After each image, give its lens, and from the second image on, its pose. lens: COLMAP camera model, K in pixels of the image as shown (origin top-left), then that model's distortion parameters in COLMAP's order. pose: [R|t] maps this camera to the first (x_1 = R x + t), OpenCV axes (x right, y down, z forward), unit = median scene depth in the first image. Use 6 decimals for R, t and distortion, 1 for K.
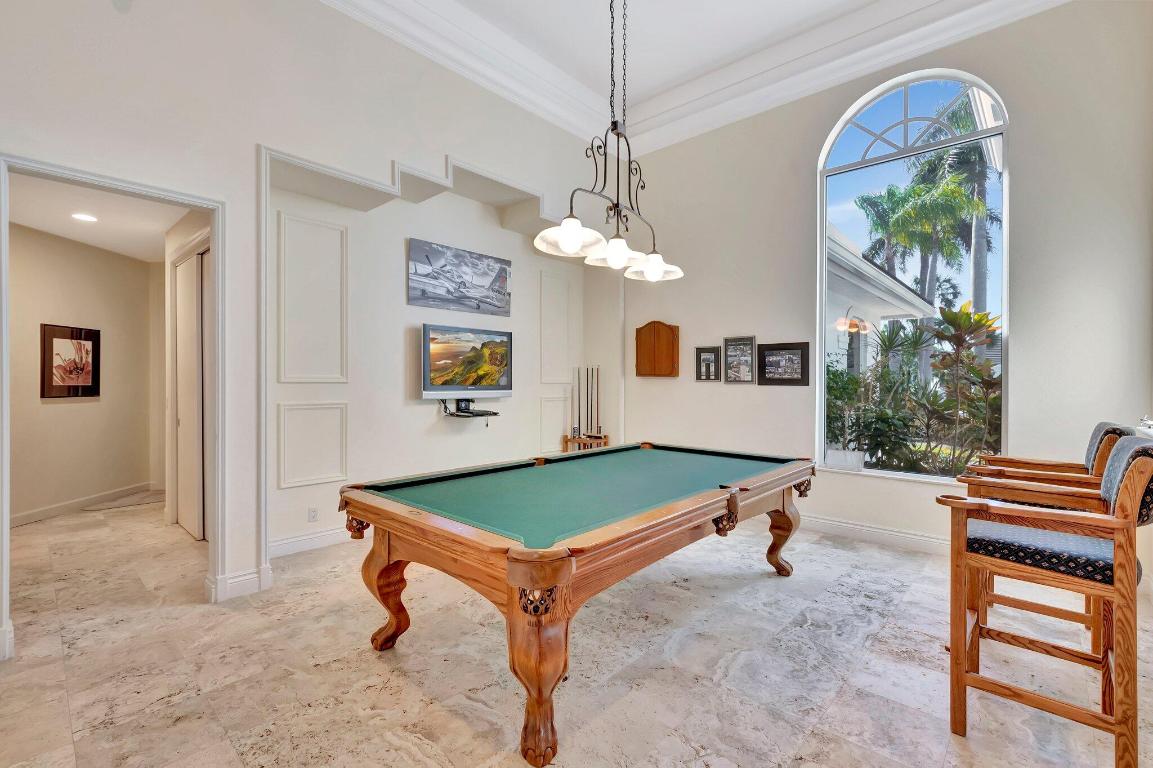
lens RADIAL K [[512.1, 0, 576.9], [0, 512.1, 380.5], [0, 0, 1]] dist [-0.003166, 0.000246]
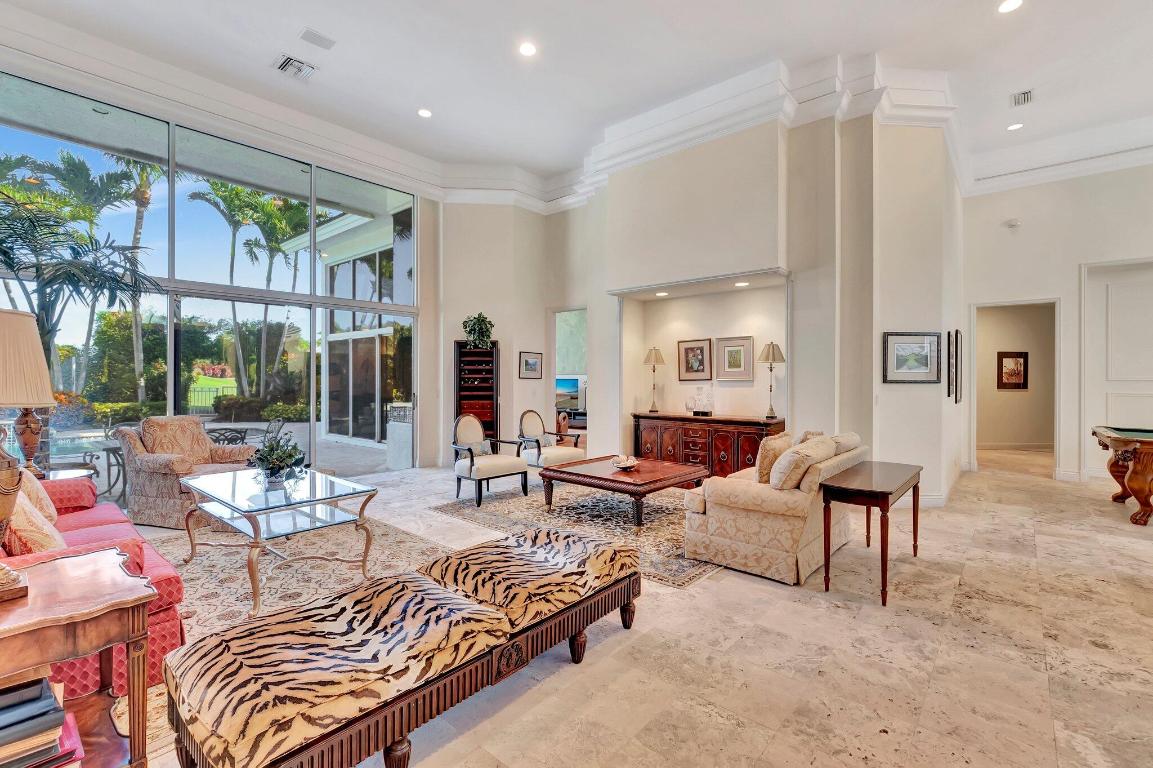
lens RADIAL K [[512.1, 0, 574.6], [0, 512.1, 378.4], [0, 0, 1]] dist [-0.003166, 0.000246]
pose [[0.029845, -0.004188, -0.999546, 0.888395], [-0.000165, 0.999991, -0.004195, 0.002437], [0.999555, 0.000291, 0.029844, -0.705396]]
